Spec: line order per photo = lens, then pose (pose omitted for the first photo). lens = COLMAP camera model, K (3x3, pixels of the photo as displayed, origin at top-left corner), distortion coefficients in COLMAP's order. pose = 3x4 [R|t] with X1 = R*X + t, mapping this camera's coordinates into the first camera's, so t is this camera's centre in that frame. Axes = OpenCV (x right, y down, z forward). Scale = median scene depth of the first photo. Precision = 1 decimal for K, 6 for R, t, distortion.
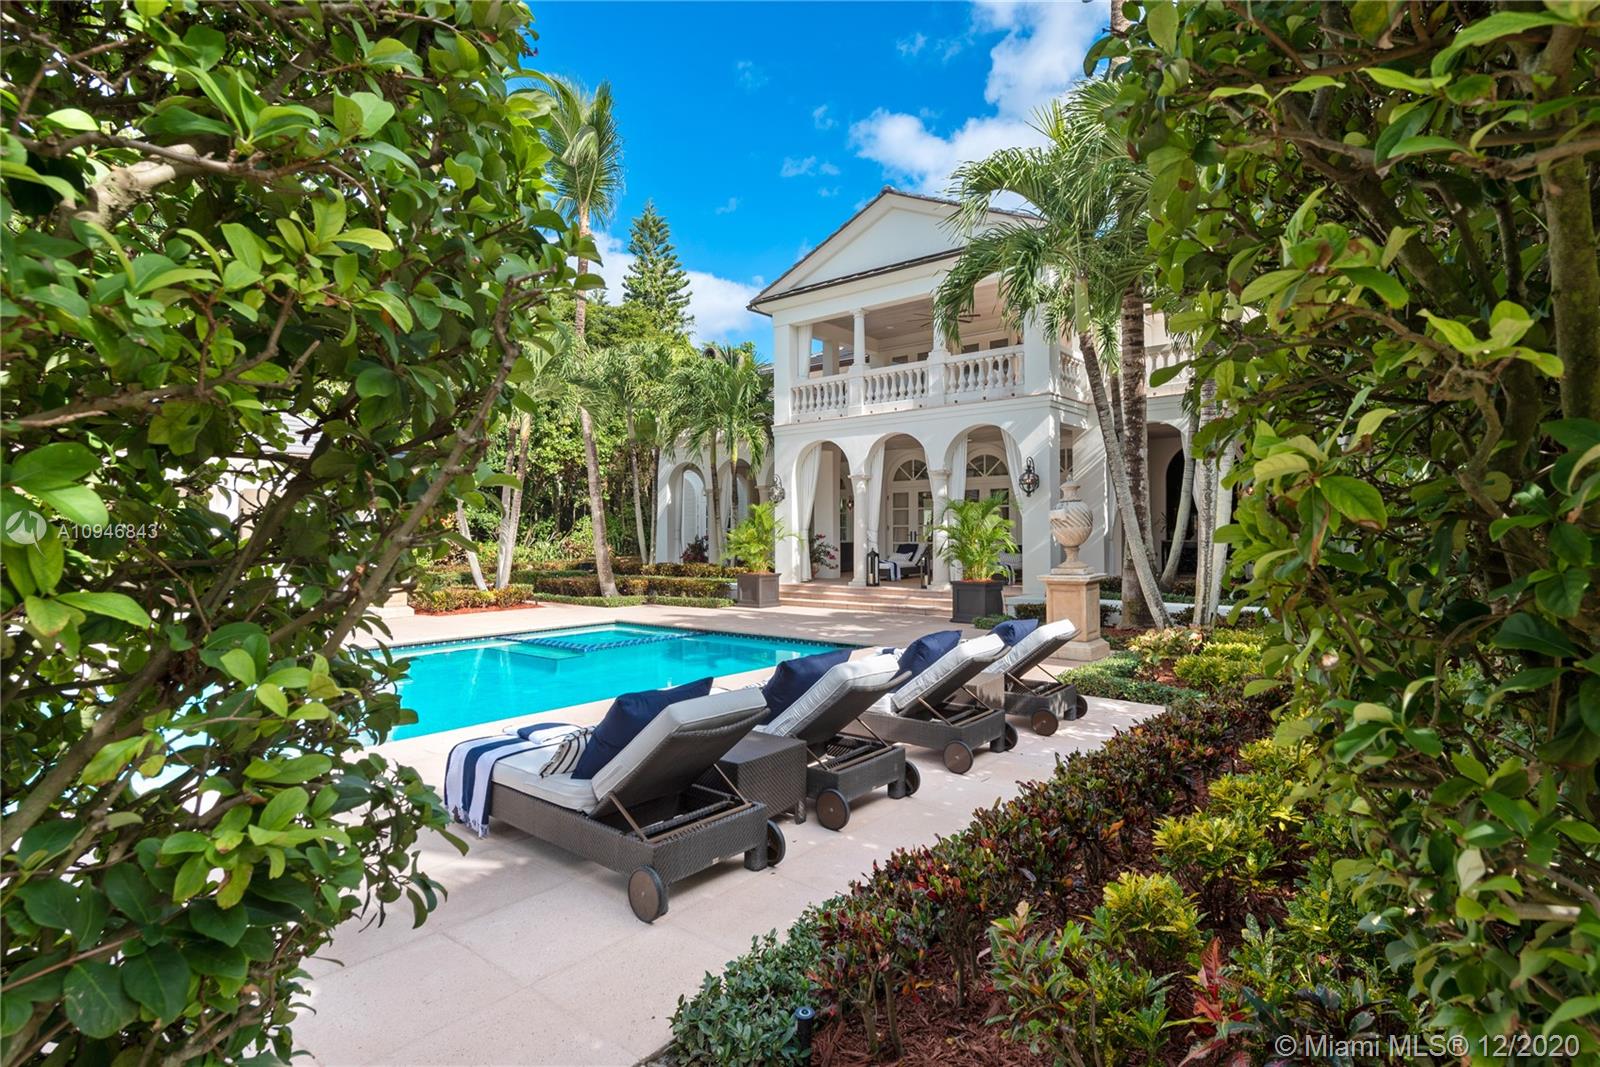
lens RADIAL K [[837.5, 0, 802.0], [0, 837.5, 531.7], [0, 0, 1]] dist [0.018907, 0.000278]
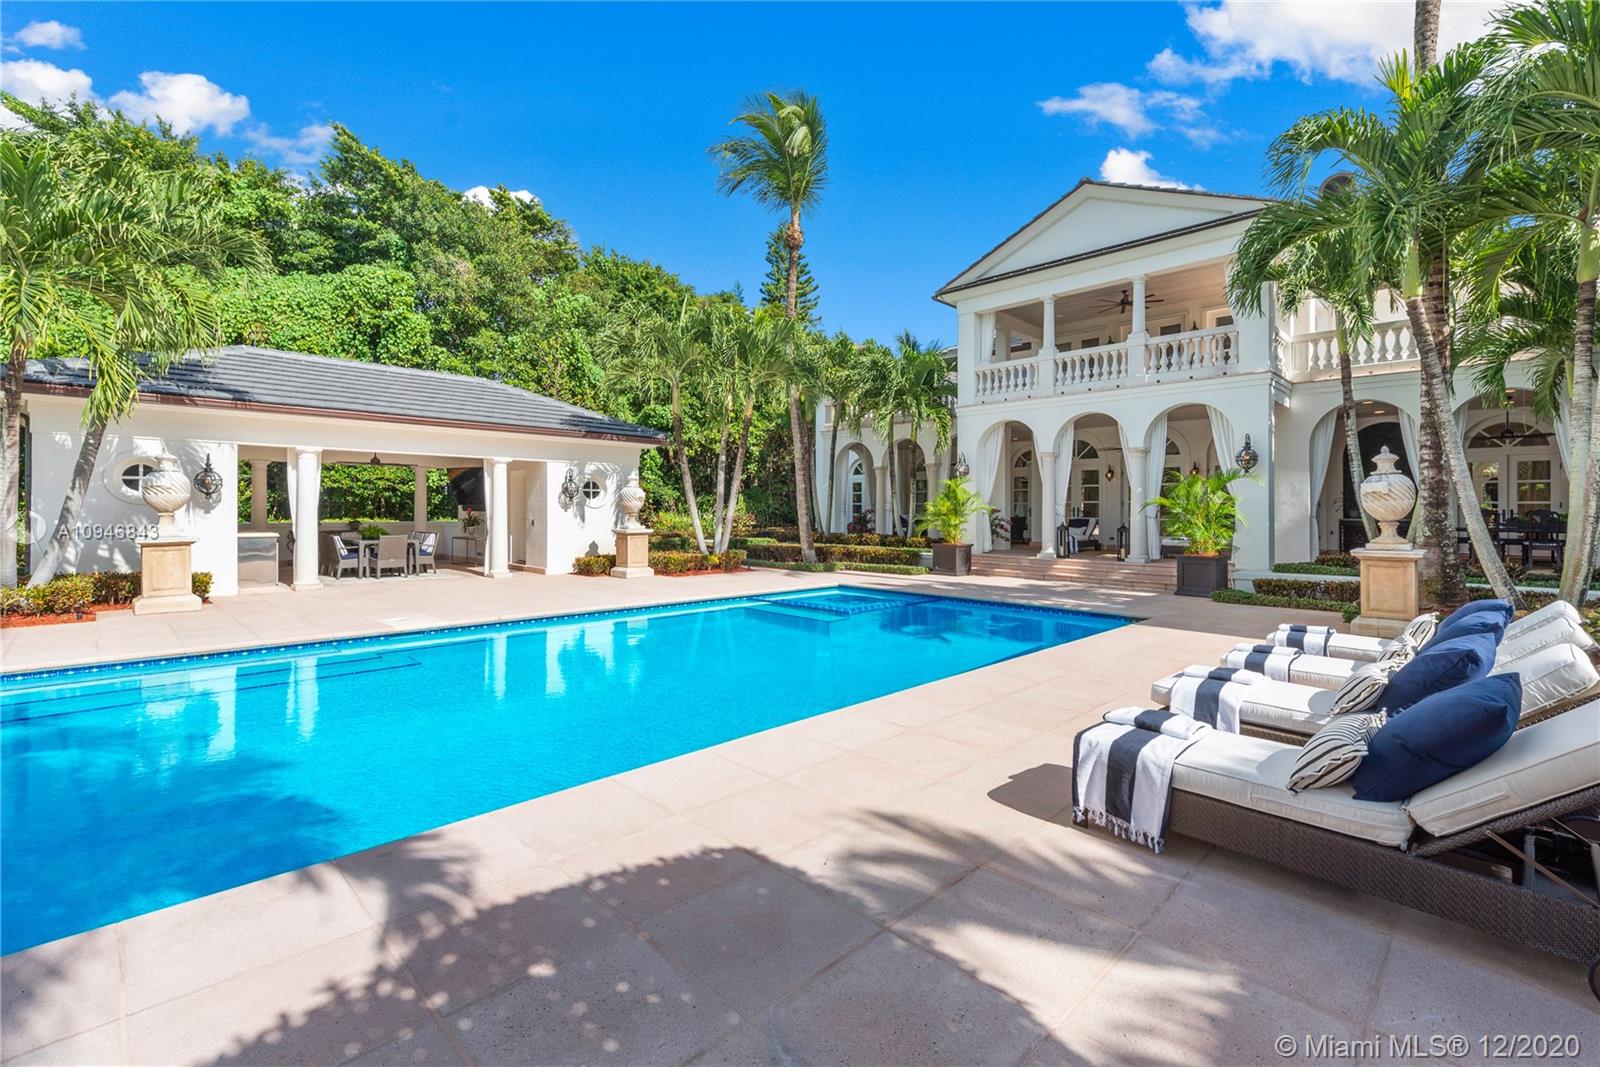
lens RADIAL K [[710.4, 0, 788.4], [0, 710.4, 522.5], [0, 0, 1]] dist [0.003325, 0.000135]
pose [[0.995597, 0.015652, -0.092424, -0.175025], [-0.014101, 0.999749, 0.017405, 0.009297], [0.092673, -0.016025, 0.995568, 0.074430]]
